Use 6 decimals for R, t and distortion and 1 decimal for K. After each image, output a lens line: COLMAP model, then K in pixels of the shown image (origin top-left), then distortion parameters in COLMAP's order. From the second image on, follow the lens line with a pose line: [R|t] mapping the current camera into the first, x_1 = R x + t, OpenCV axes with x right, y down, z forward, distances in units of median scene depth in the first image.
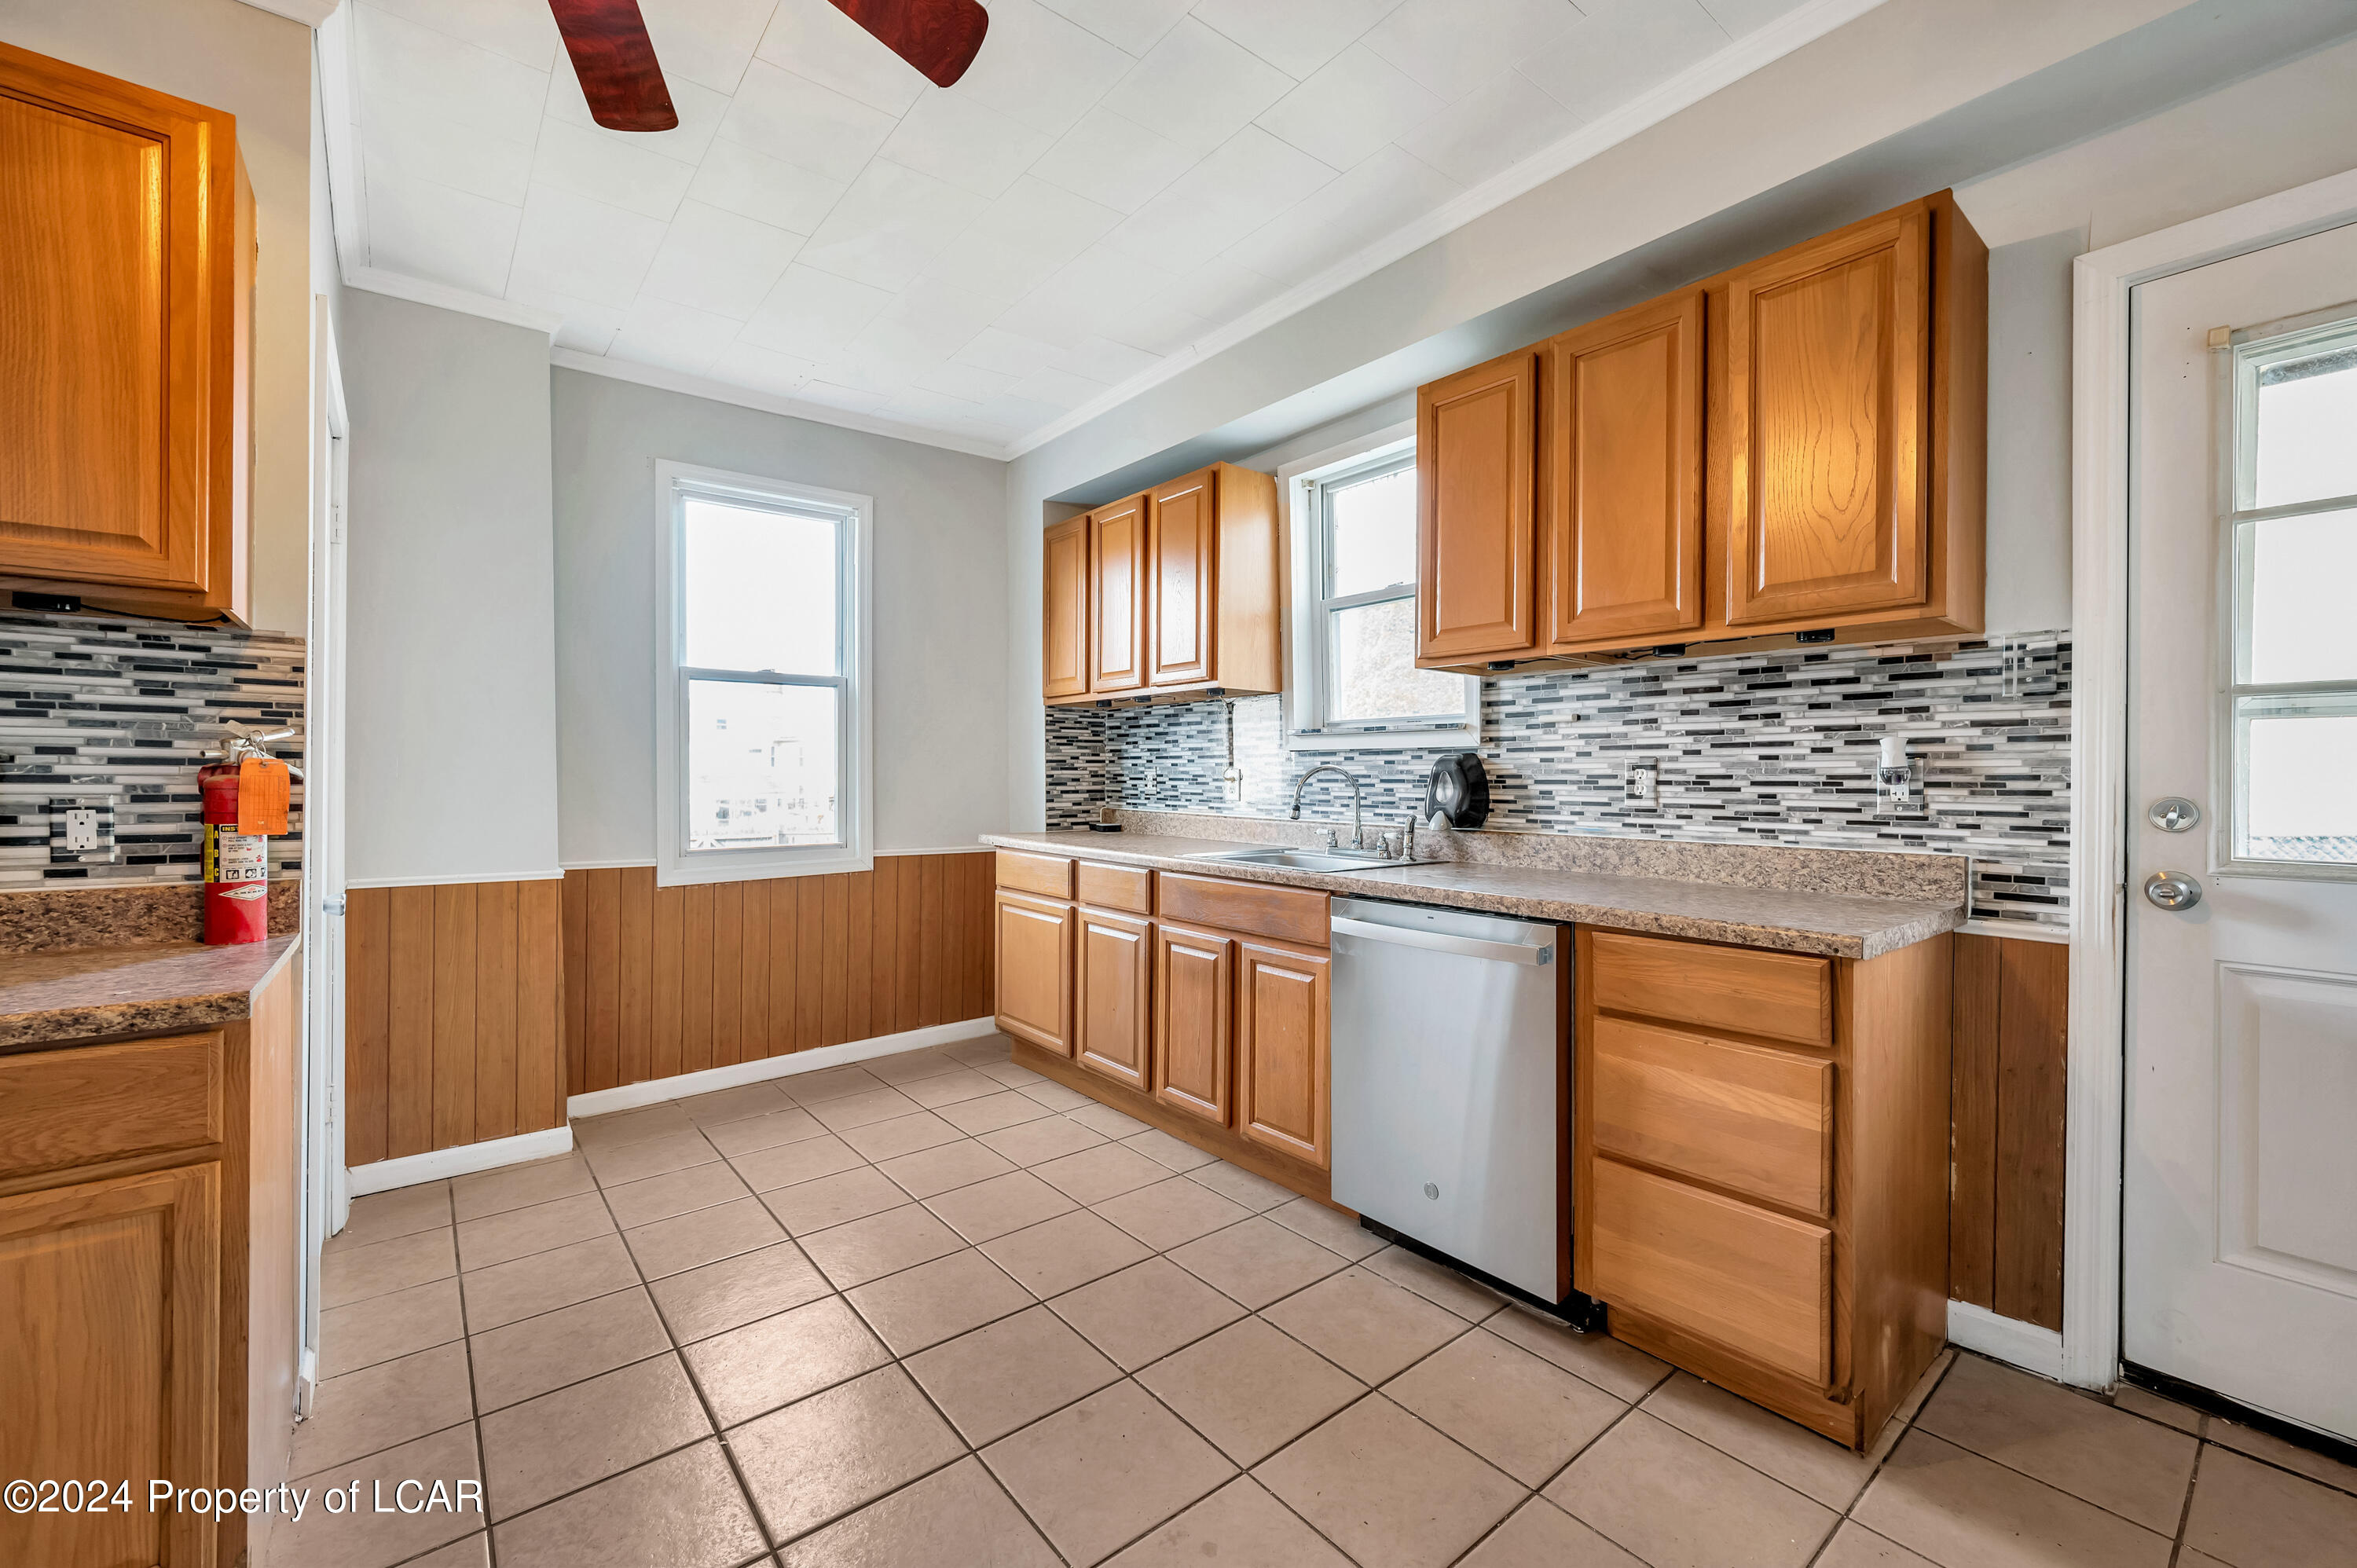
lens RADIAL K [[964.6, 0, 1190.4], [0, 964.6, 785.4], [0, 0, 1]] dist [0.000149, -0.000354]
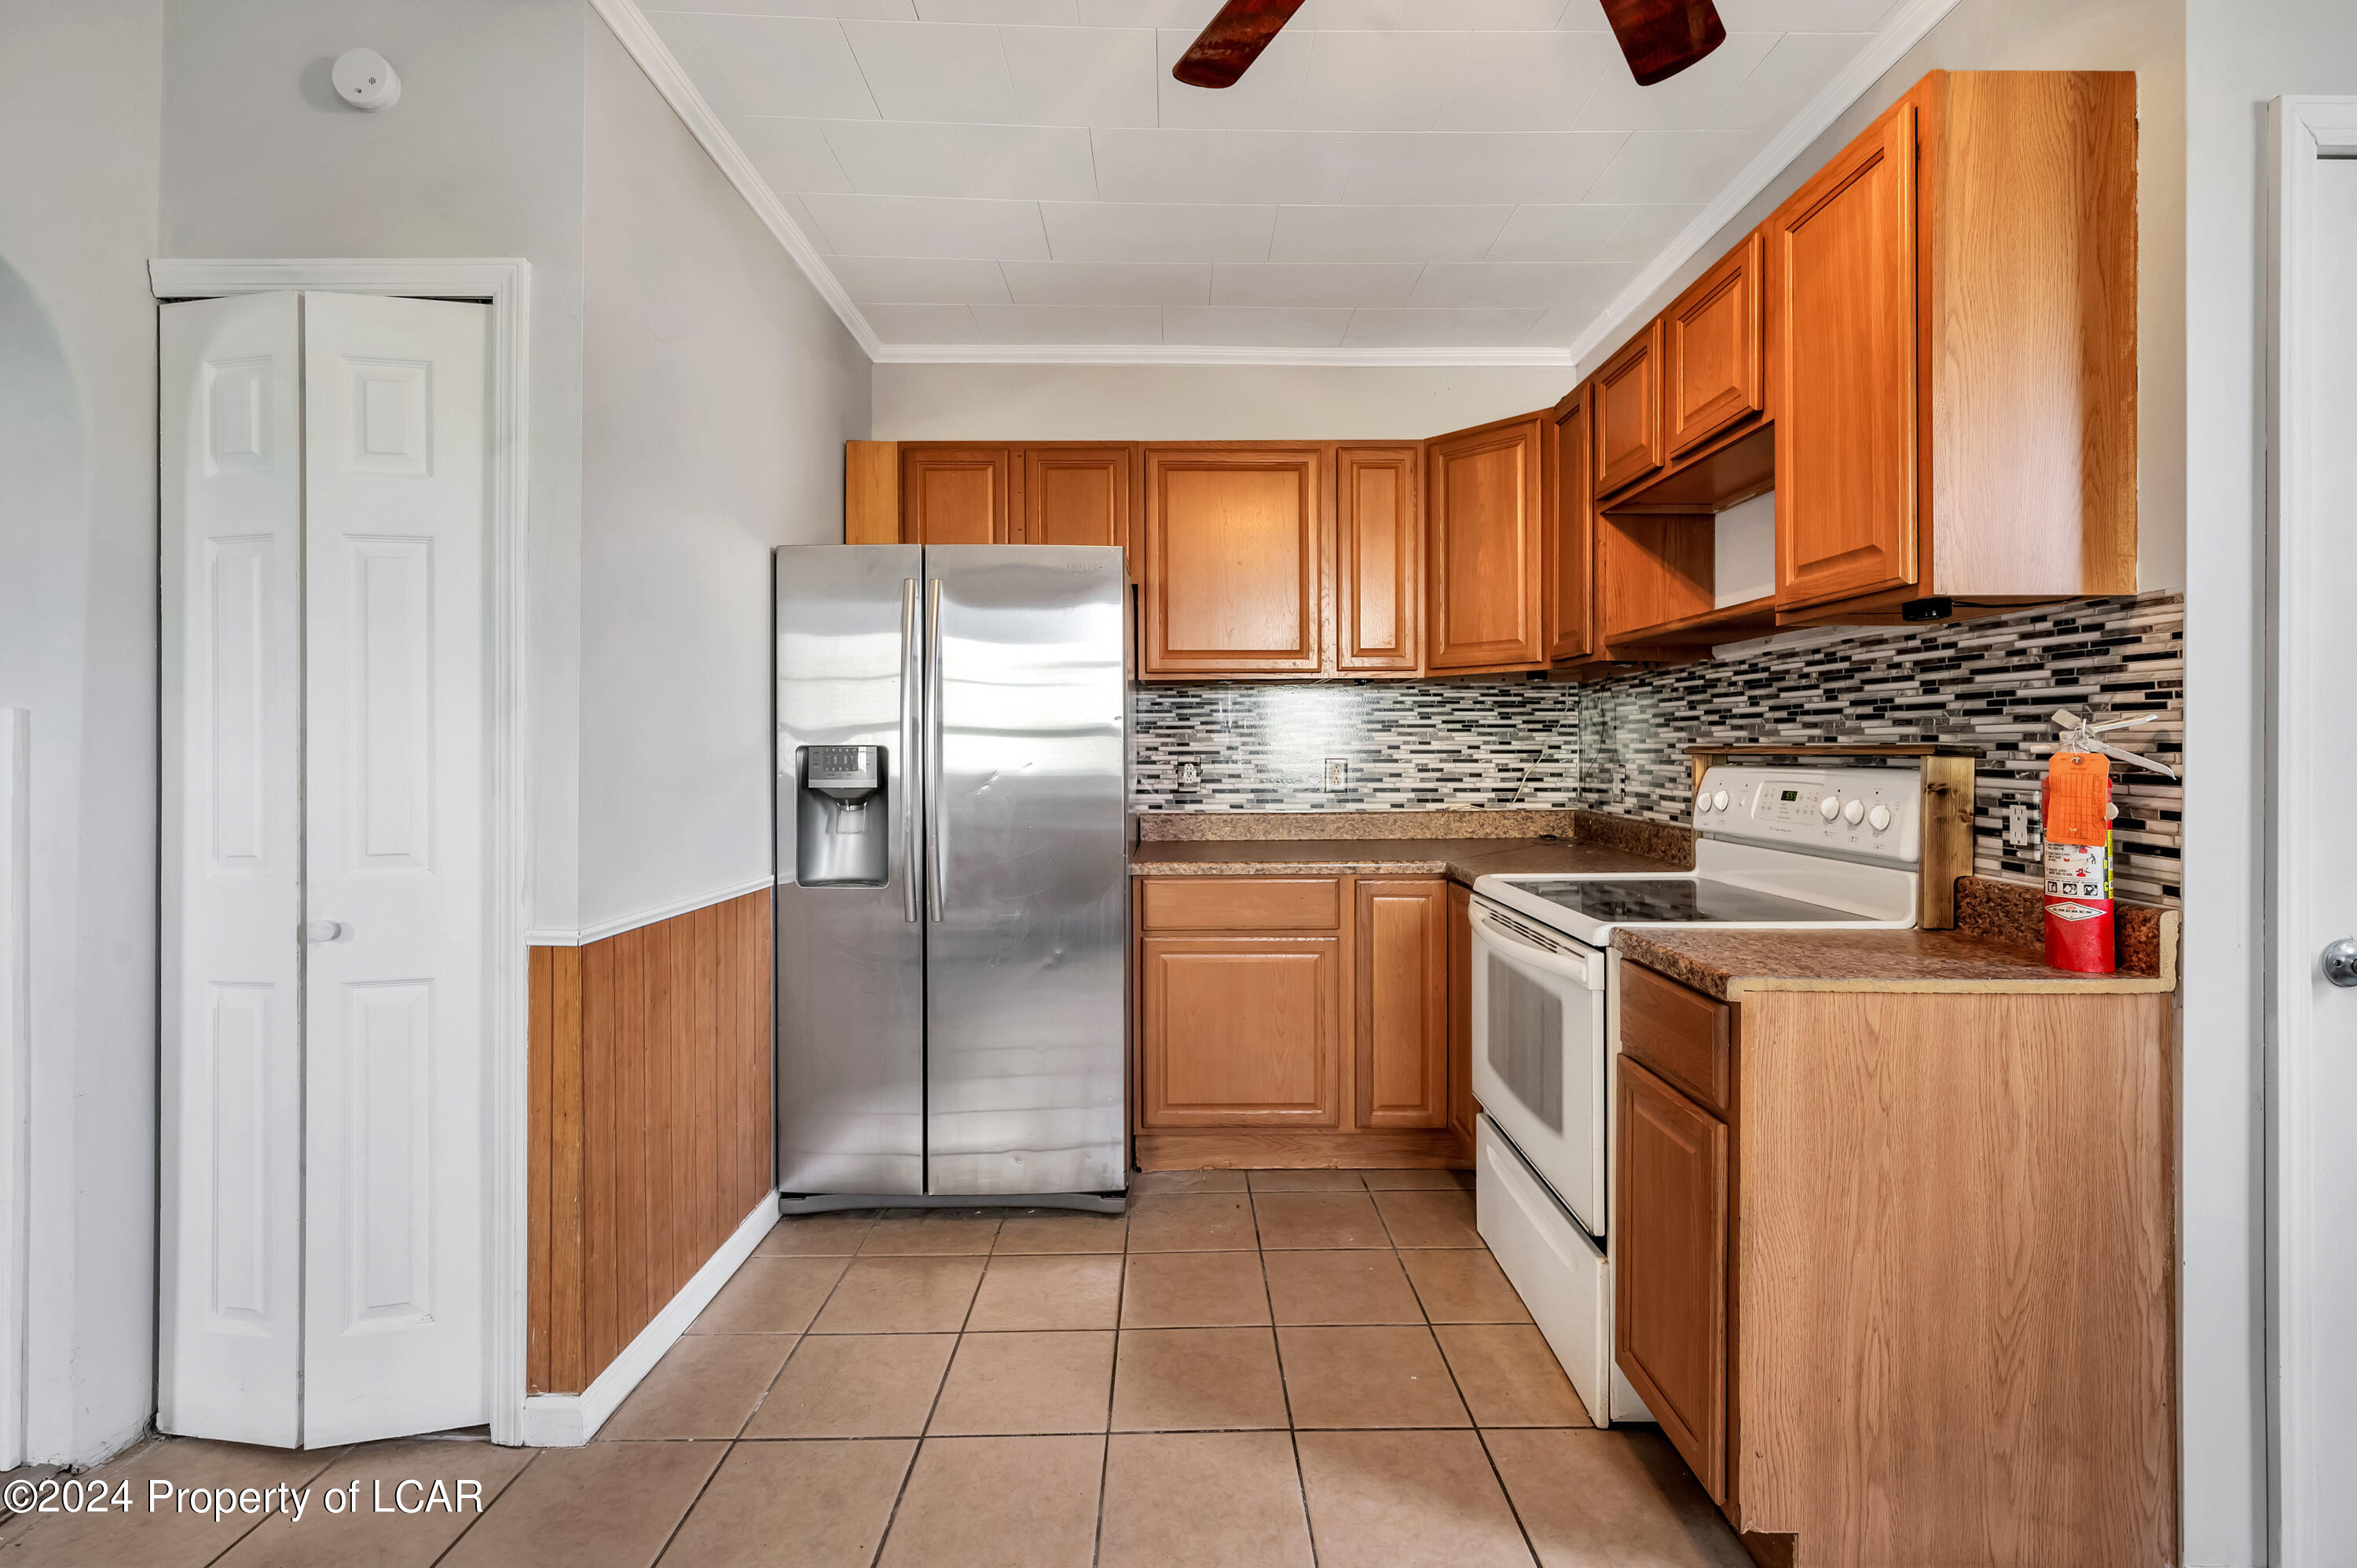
lens RADIAL K [[1003.6, 0, 1160.6], [0, 1003.6, 748.4], [0, 0, 1]] dist [0.001513, -0.000133]
pose [[-0.643020, -0.005777, -0.765828, 0.157347], [-0.011343, 0.999934, 0.001981, -0.017953], [0.765765, 0.009960, -0.643043, 0.695538]]
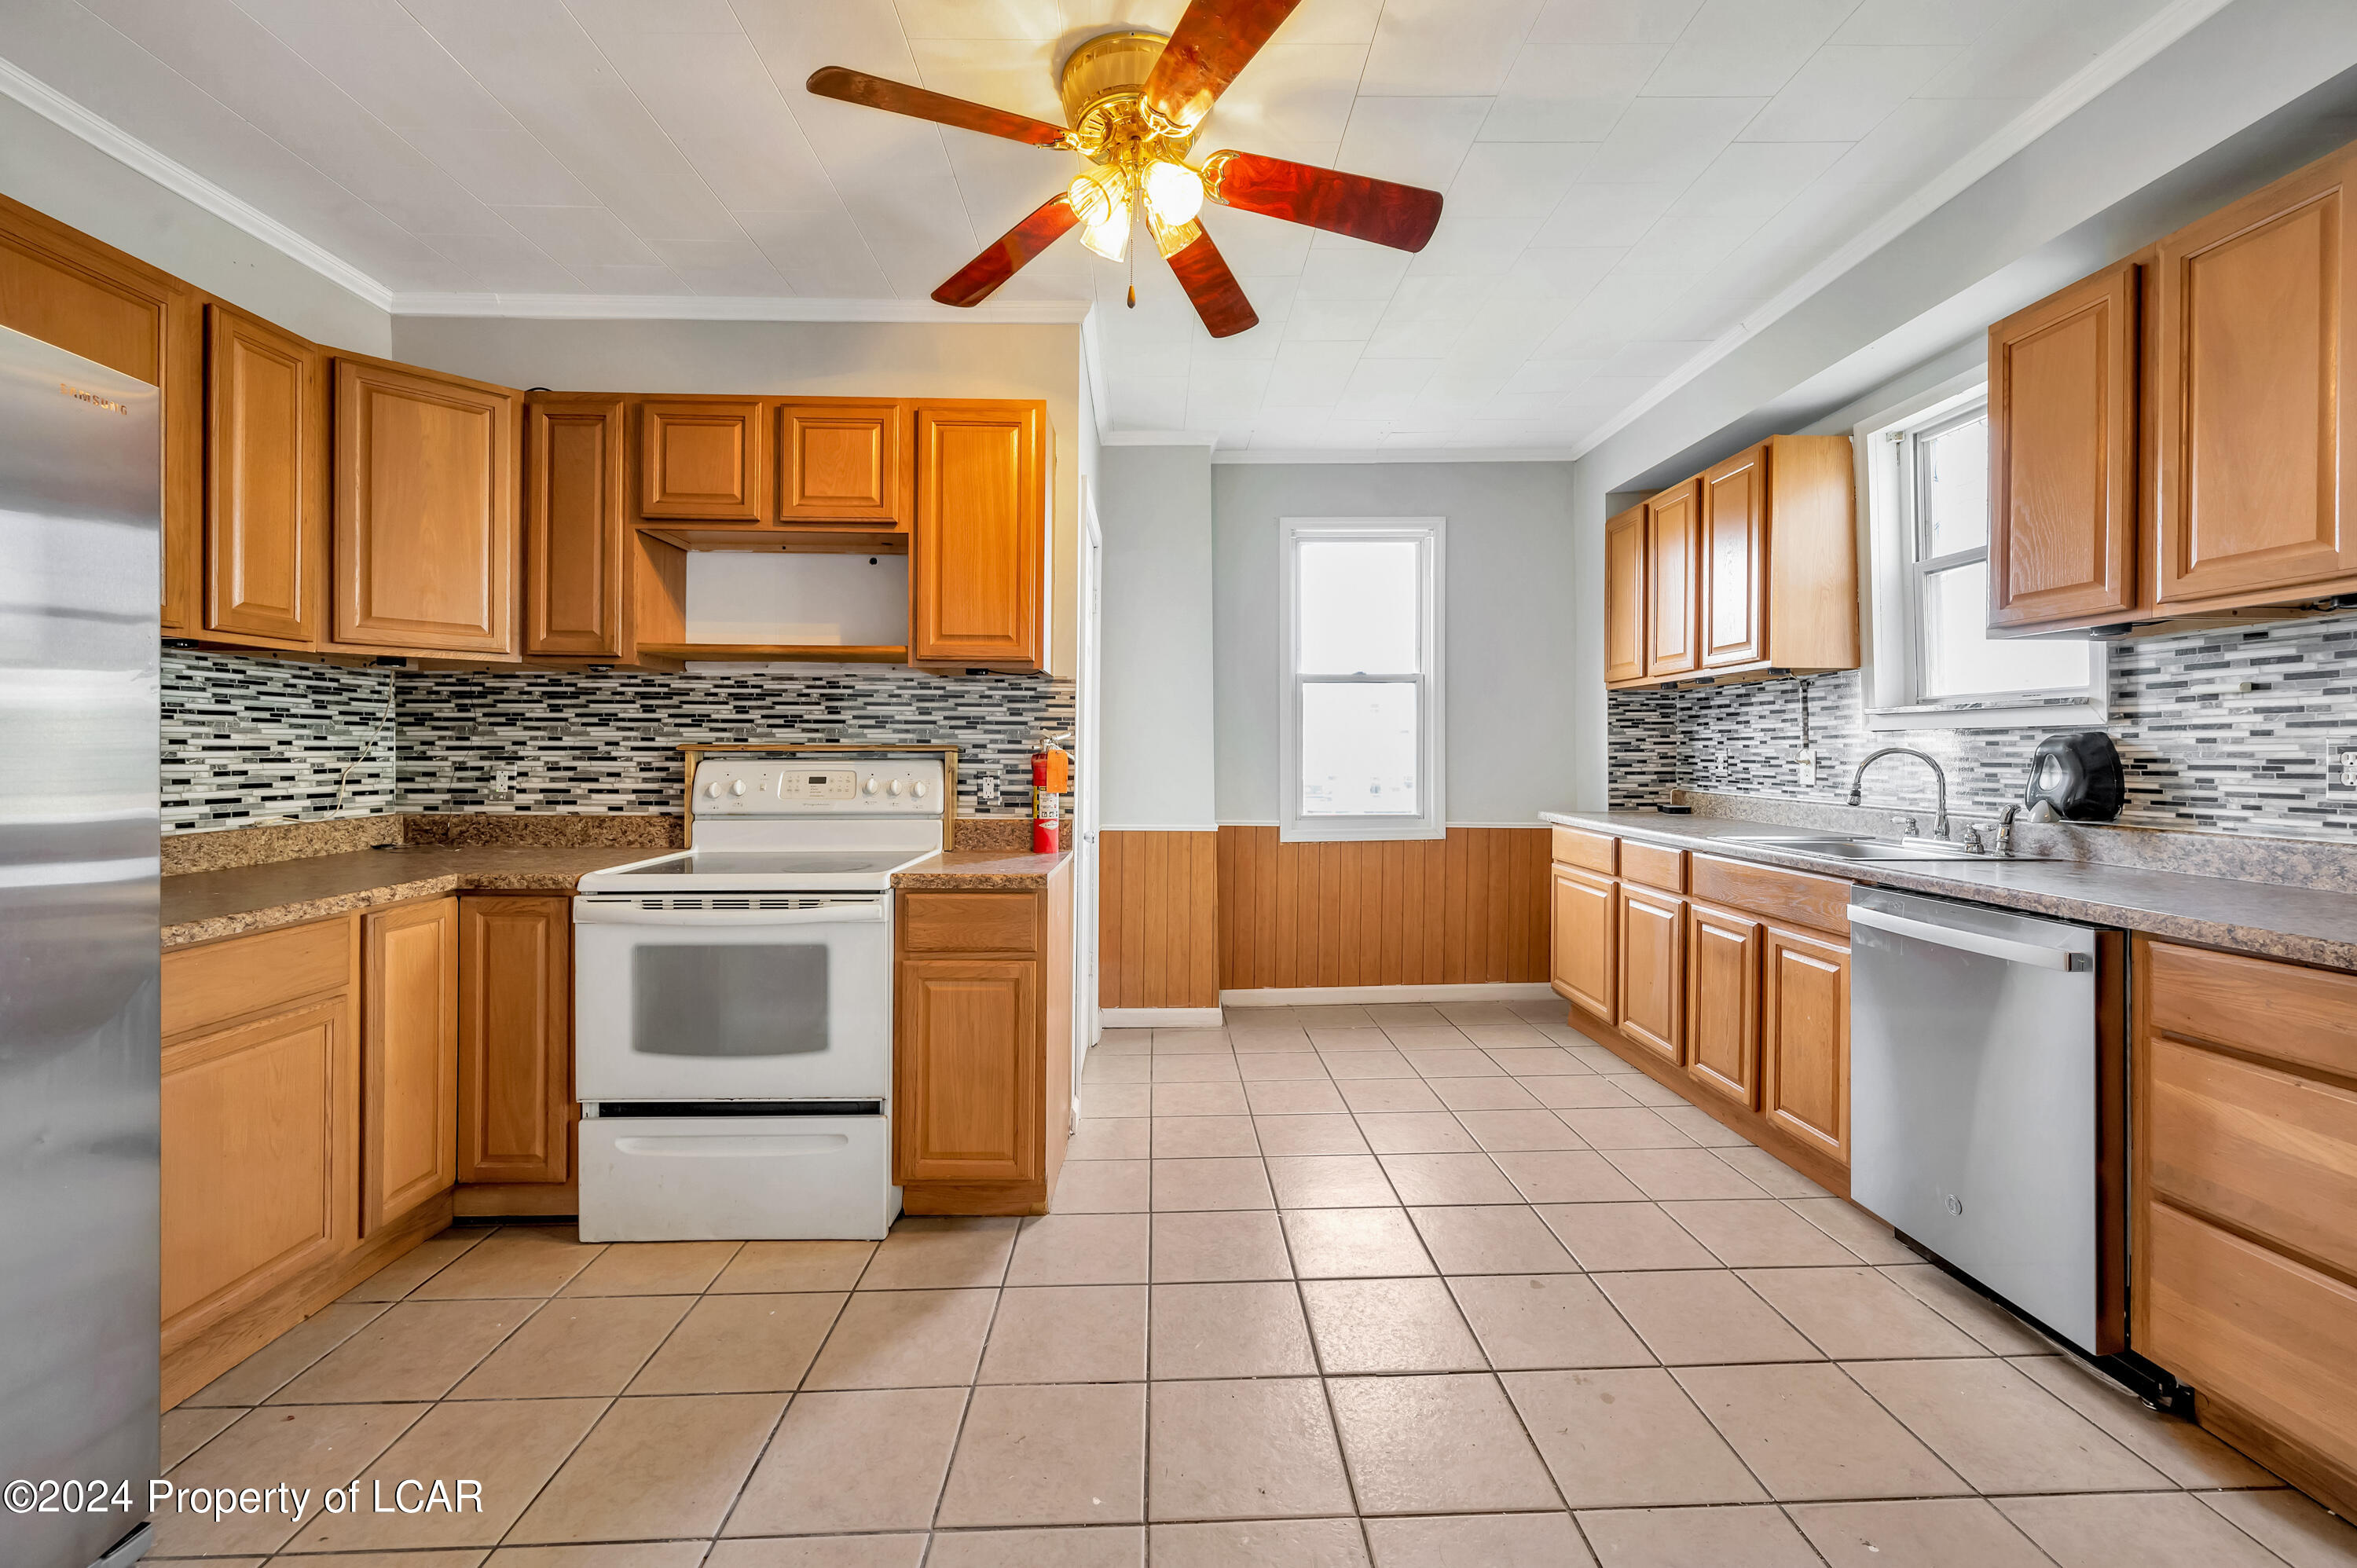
lens RADIAL K [[964.6, 0, 1174.5], [0, 964.6, 764.4], [0, 0, 1]] dist [0.000149, -0.000354]
pose [[0.788053, 0.005129, -0.615586, 0.219137], [-0.005120, 0.999985, 0.001777, -0.003664], [0.615586, 0.001751, 0.788068, -0.192913]]
